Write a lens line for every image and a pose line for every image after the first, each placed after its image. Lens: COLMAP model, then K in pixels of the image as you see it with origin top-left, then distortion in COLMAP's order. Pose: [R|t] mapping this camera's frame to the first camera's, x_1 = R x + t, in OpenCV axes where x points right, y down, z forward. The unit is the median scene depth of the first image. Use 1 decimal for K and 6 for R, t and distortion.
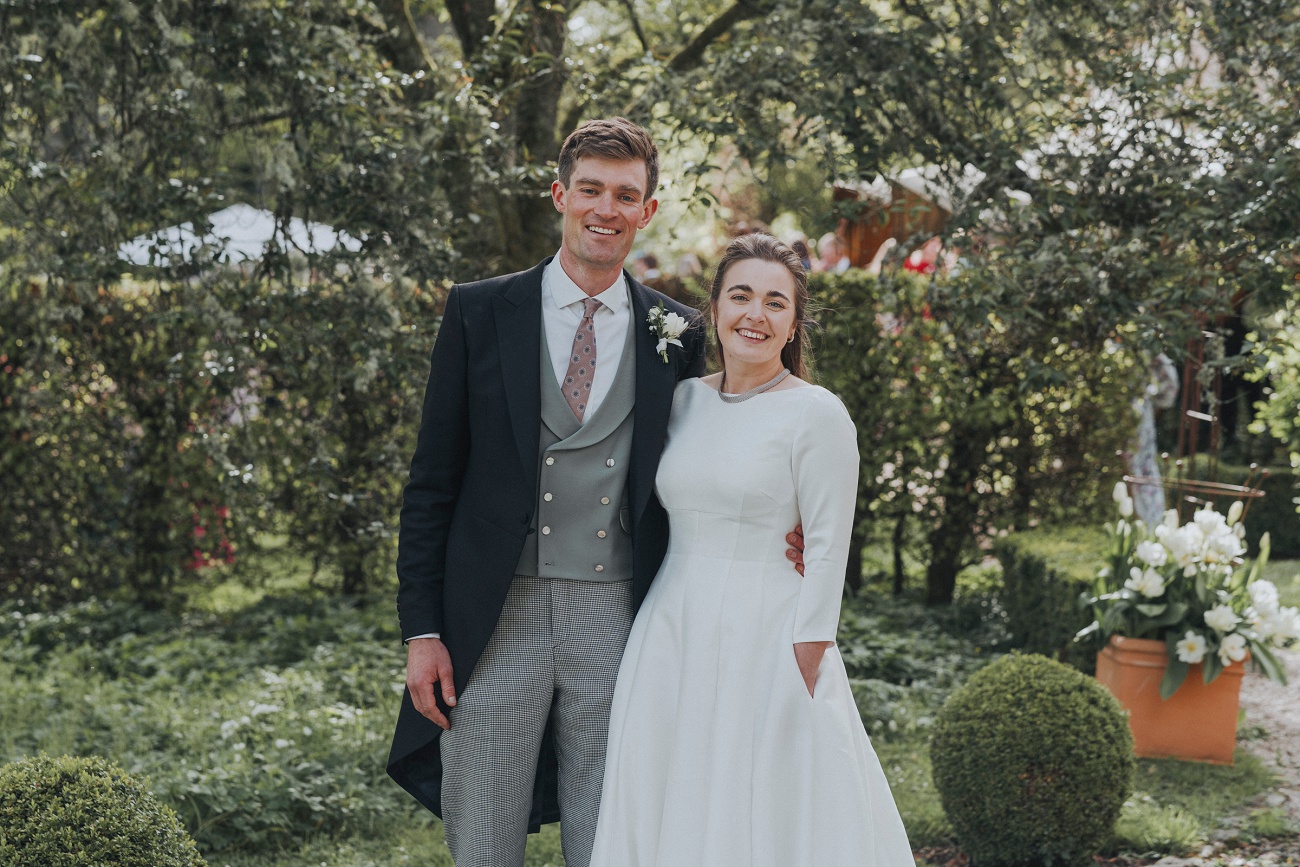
lens RADIAL K [[3078.5, 0, 643.0], [0, 3078.5, 424.2], [0, 0, 1]] dist [-0.229977, 0.000000]
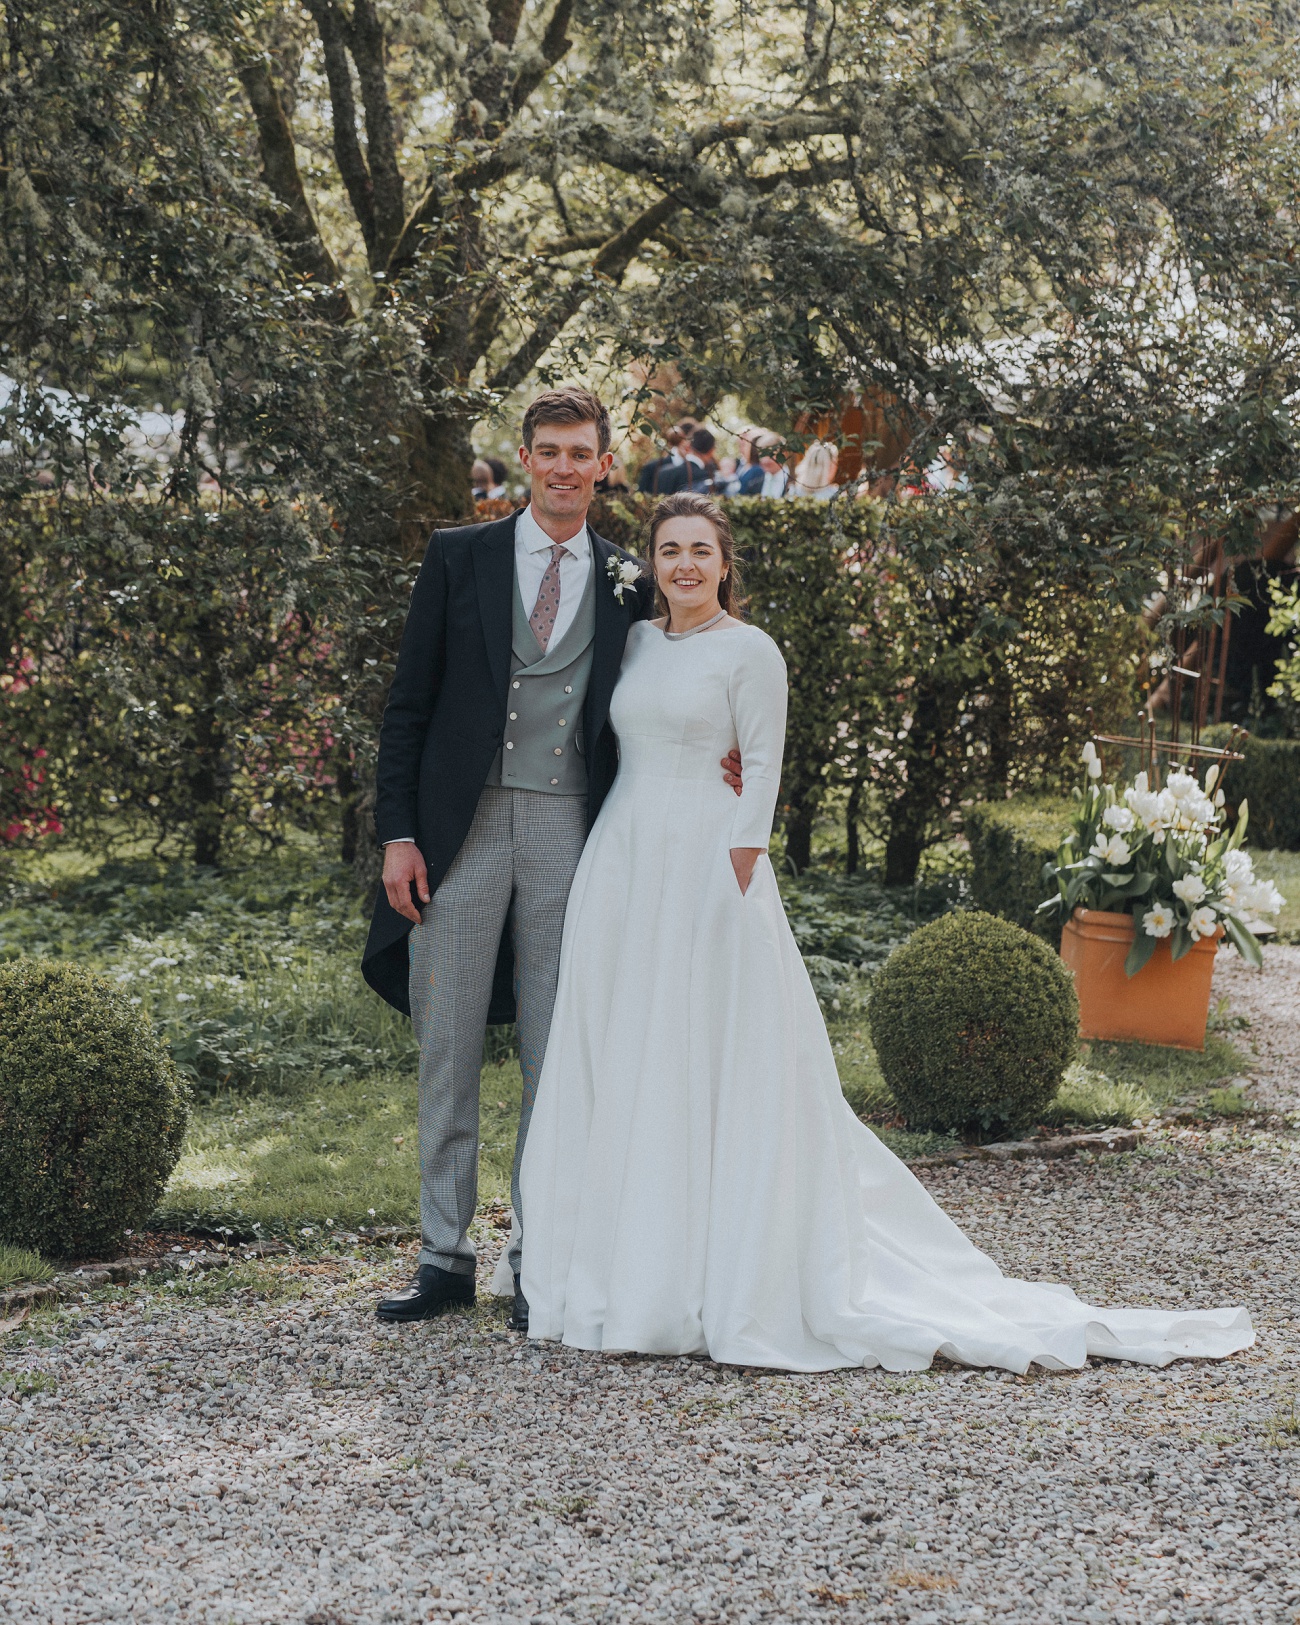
lens RADIAL K [[4165.3, 0, 658.0], [0, 4165.3, 818.4], [0, 0, 1]] dist [-0.372749, 0.000000]
pose [[0.999306, 0.020329, 0.031211, -0.012827], [-0.021357, 0.999229, 0.032946, 0.004338], [-0.030517, -0.033590, 0.998970, -0.268220]]
